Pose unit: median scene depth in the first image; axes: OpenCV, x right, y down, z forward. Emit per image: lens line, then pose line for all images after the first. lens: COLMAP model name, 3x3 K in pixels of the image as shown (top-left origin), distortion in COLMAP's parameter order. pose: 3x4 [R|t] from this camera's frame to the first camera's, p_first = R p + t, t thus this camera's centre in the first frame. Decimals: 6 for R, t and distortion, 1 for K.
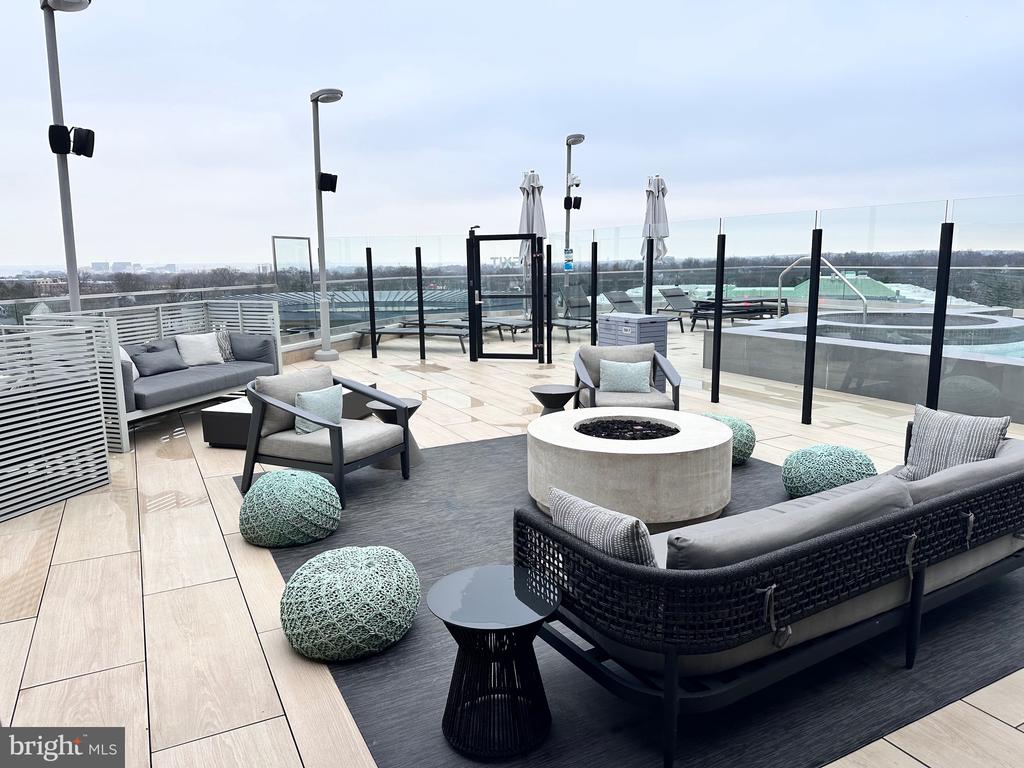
lens RADIAL K [[718.9, 0, 512.0], [0, 718.9, 384.0], [0, 0, 1]] dist [0.057868, -0.000138]
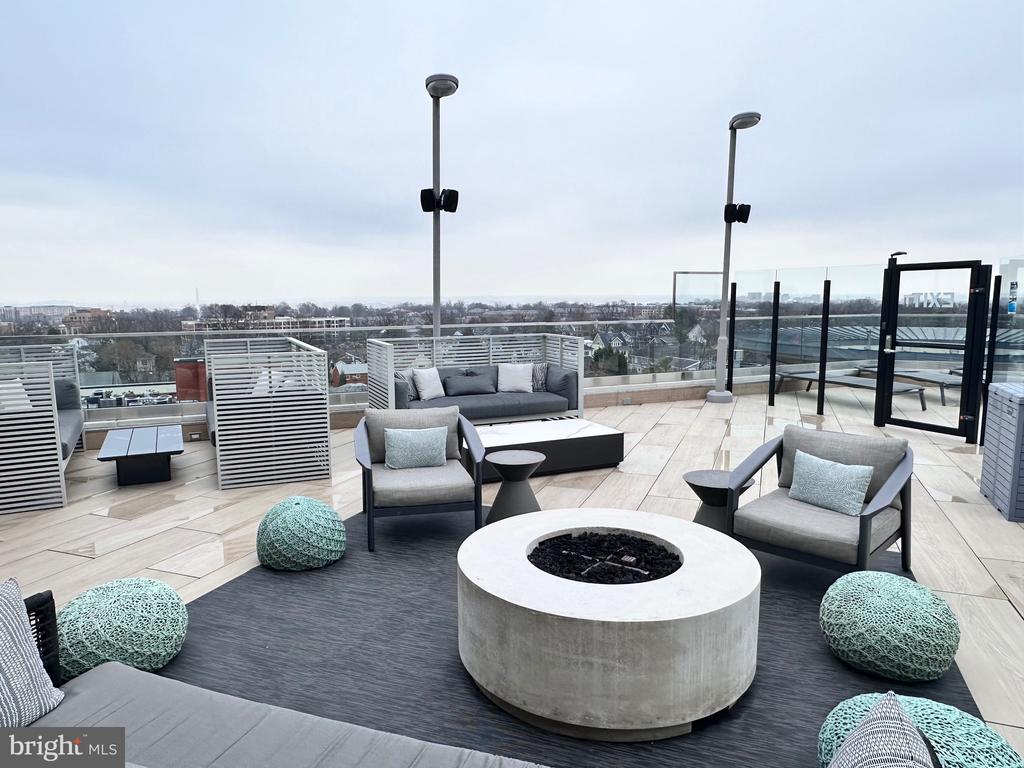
lens RADIAL K [[687.4, 0, 512.0], [0, 687.4, 384.0], [0, 0, 1]] dist [-0.007521, -0.002282]
pose [[0.659657, 0.099818, -0.744909, 0.238090], [-0.132645, 0.991045, 0.015337, -0.036905], [0.739769, 0.088692, 0.666990, 0.221914]]
